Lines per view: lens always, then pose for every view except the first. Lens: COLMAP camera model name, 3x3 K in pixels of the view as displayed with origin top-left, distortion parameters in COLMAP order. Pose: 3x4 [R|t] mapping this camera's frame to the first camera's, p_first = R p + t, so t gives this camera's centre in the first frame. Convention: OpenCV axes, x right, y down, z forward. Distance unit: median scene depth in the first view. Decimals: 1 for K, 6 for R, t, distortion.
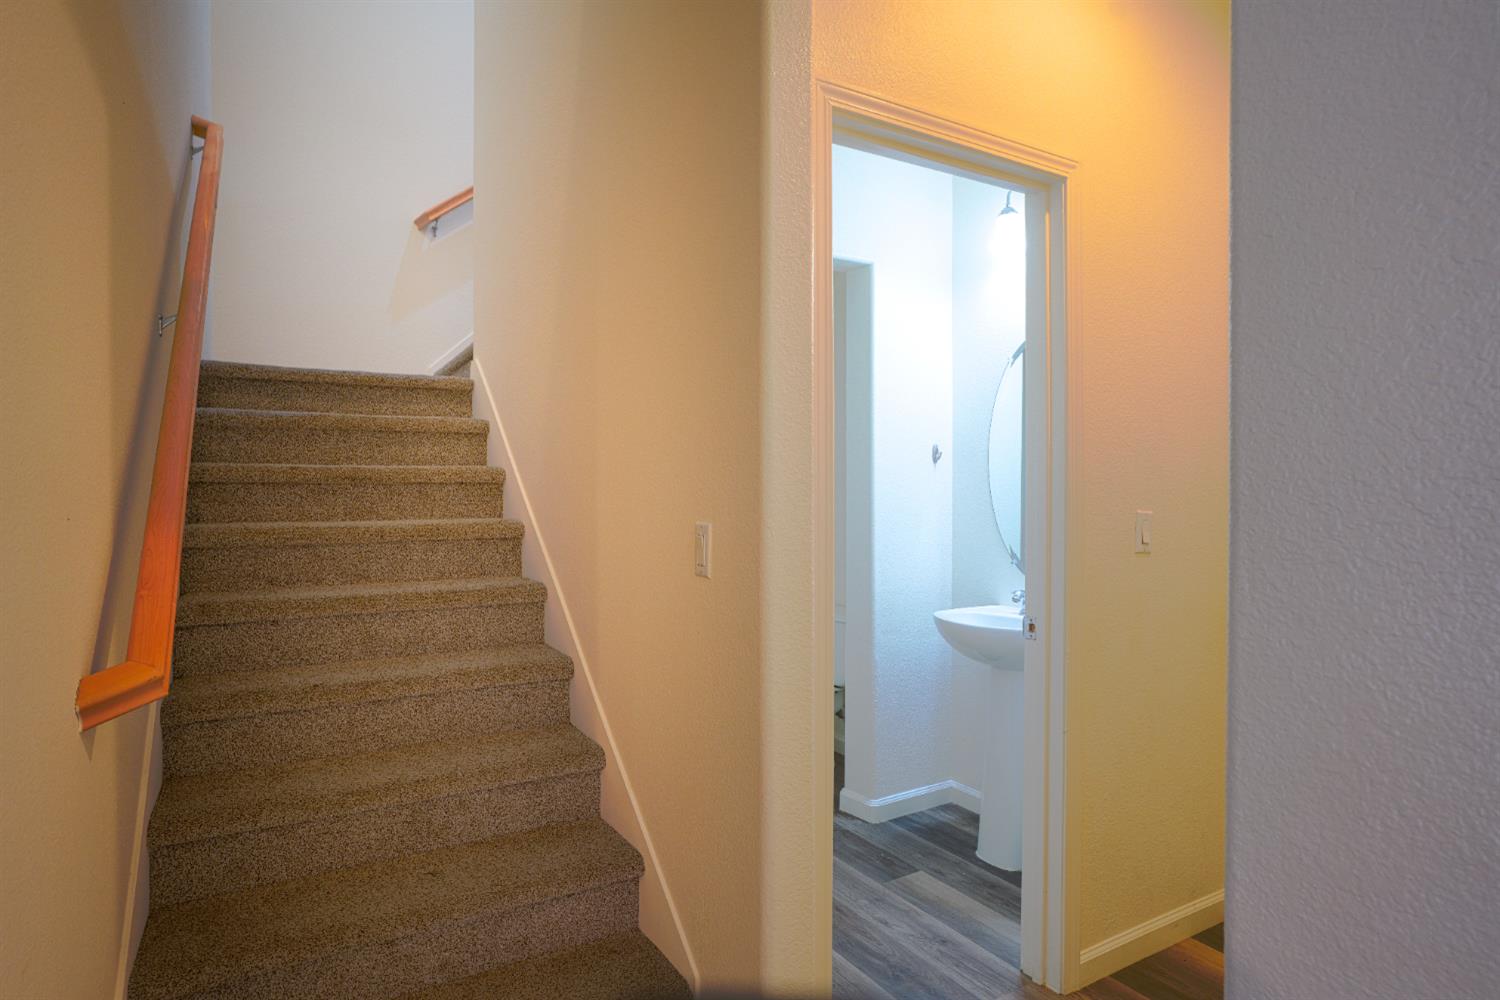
lens RADIAL K [[811.5, 0, 750.1], [0, 811.5, 502.8], [0, 0, 1]] dist [-0.046047, 0.033585]
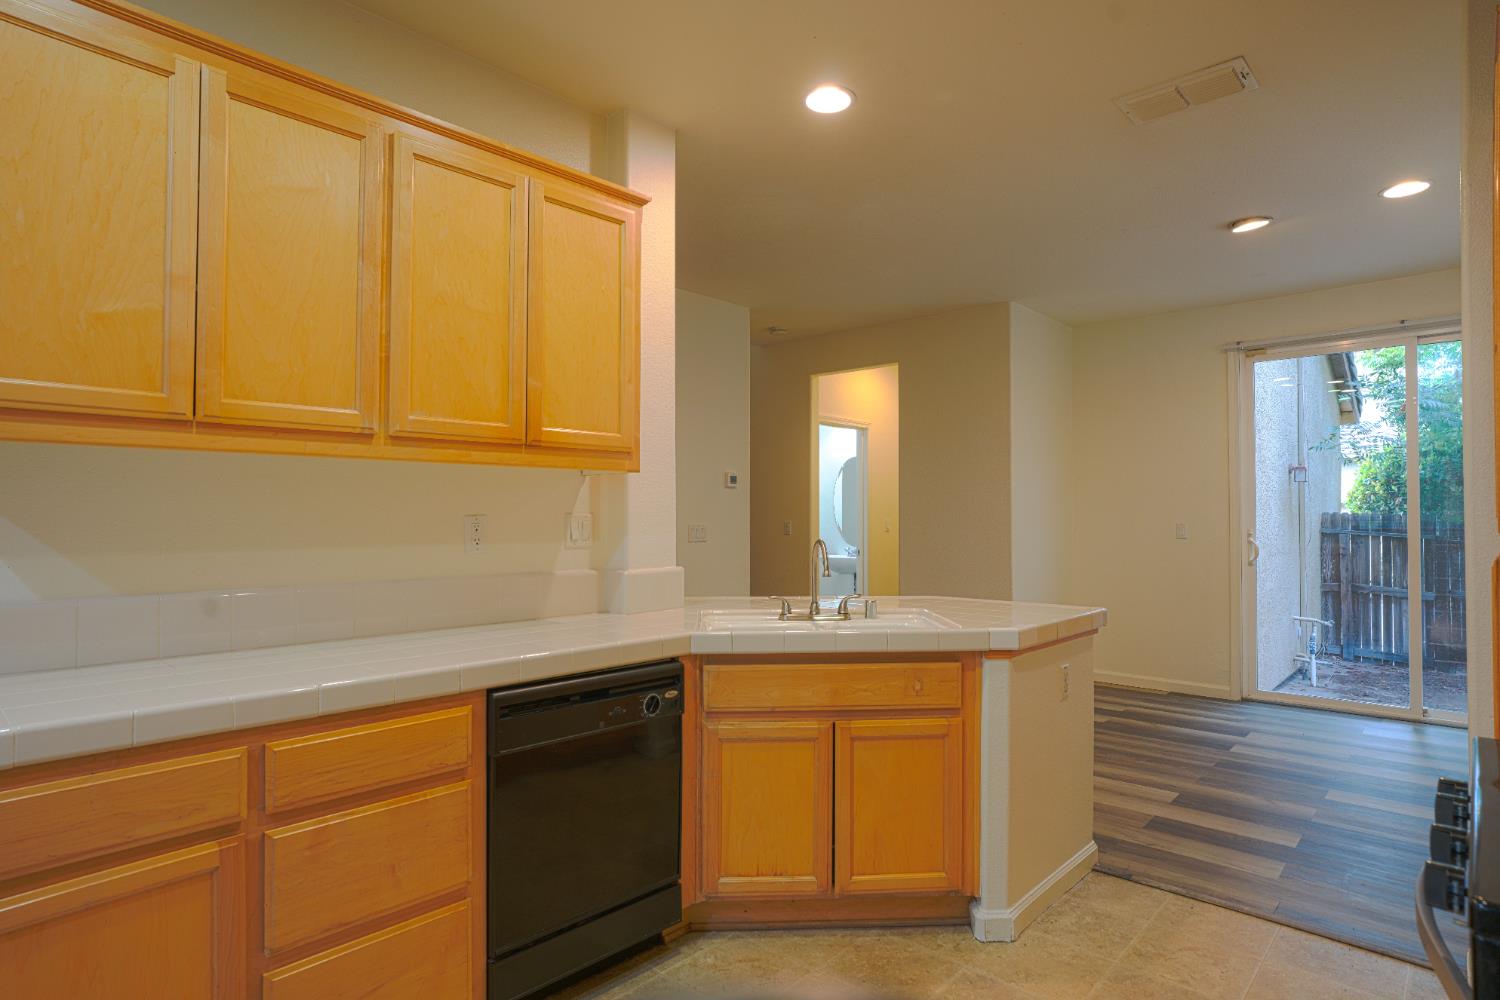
lens RADIAL K [[811.5, 0, 750.1], [0, 811.5, 502.8], [0, 0, 1]] dist [-0.046047, 0.033585]
pose [[0.959368, 0.006191, 0.282092, -1.196975], [0.004045, 0.999355, -0.035690, 0.081343], [-0.282130, 0.035381, 0.958723, -2.459348]]
